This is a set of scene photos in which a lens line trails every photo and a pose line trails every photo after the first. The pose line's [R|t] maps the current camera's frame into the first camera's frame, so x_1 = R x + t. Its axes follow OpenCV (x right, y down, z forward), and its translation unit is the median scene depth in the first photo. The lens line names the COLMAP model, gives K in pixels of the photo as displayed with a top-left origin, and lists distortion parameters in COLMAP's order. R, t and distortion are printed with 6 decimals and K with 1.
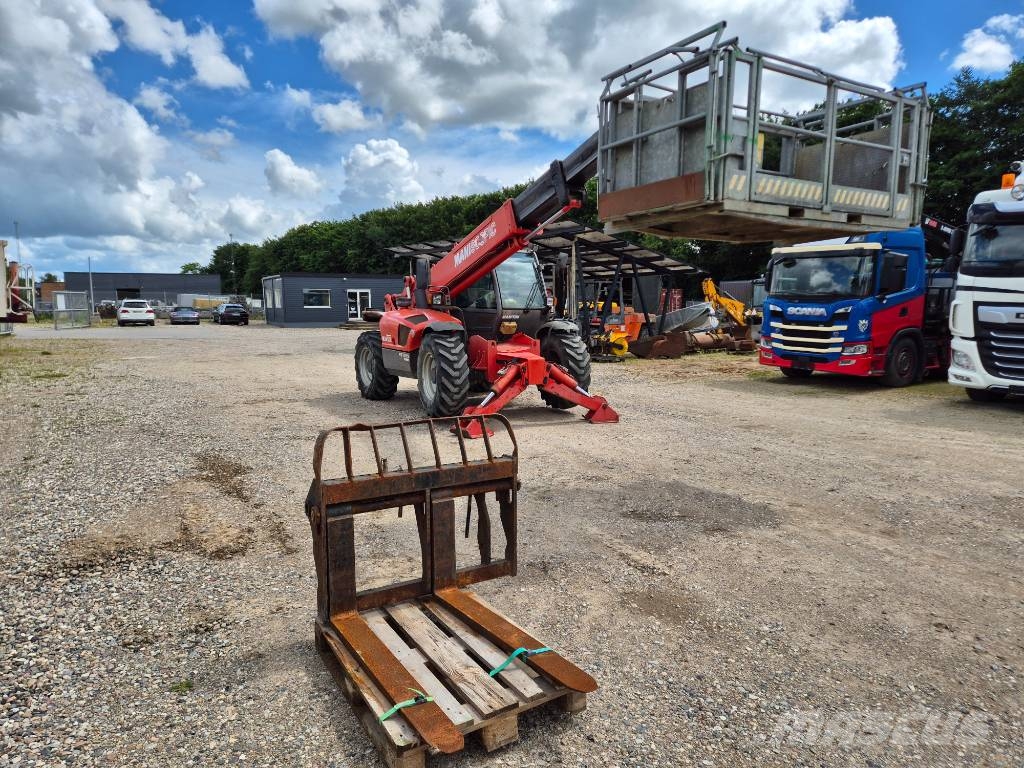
lens RADIAL K [[679.0, 0, 532.2], [0, 679.0, 402.5], [0, 0, 1]] dist [0.091344, -0.075176]
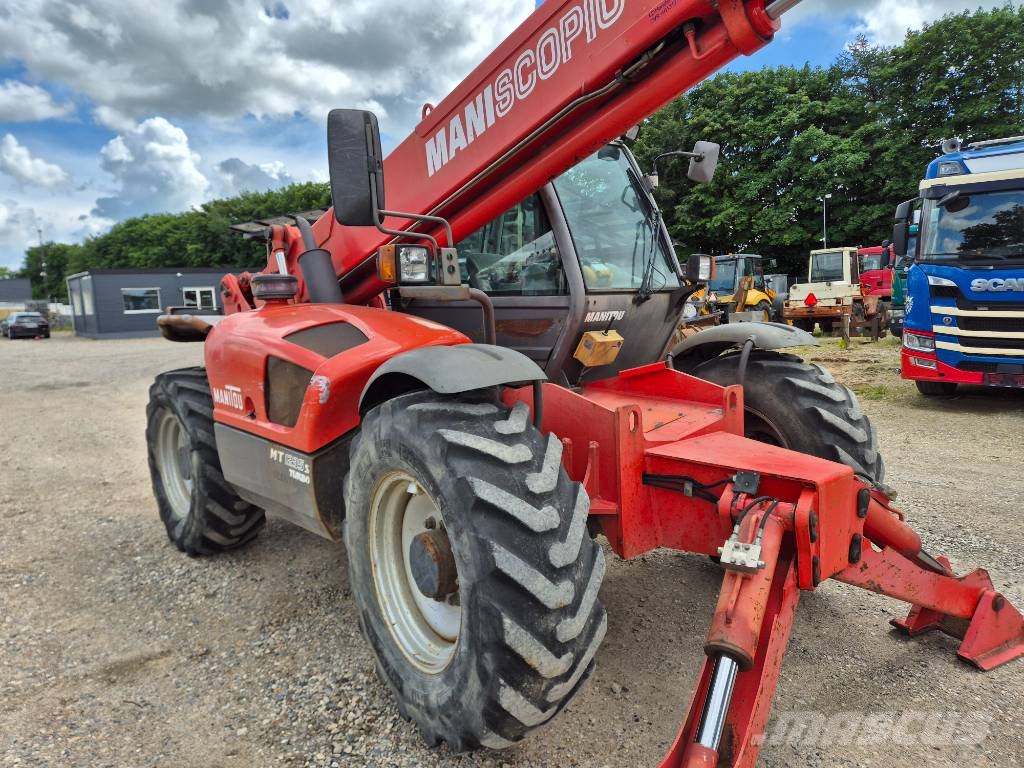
lens RADIAL K [[691.7, 0, 512.0], [0, 691.7, 384.0], [0, 0, 1]] dist [0.087392, -0.082451]
pose [[0.986013, -0.055834, 0.157038, -0.128426], [0.059038, 0.998131, -0.015809, -0.085048], [-0.155862, 0.024859, 0.987466, 0.634365]]
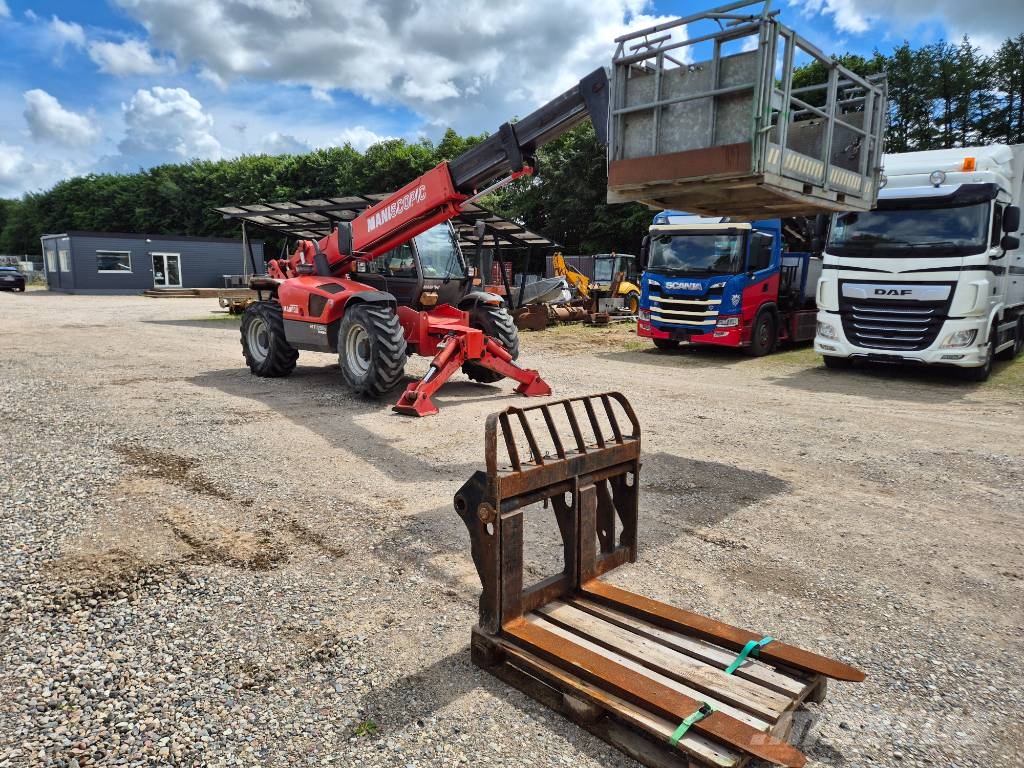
lens RADIAL K [[677.1, 0, 516.5], [0, 677.1, 390.1], [0, 0, 1]] dist [0.088127, -0.074380]
pose [[0.969996, -0.023600, 0.241974, -0.142645], [0.017979, 0.999515, 0.025409, -0.003664], [-0.242457, -0.020296, 0.969950, 0.045927]]
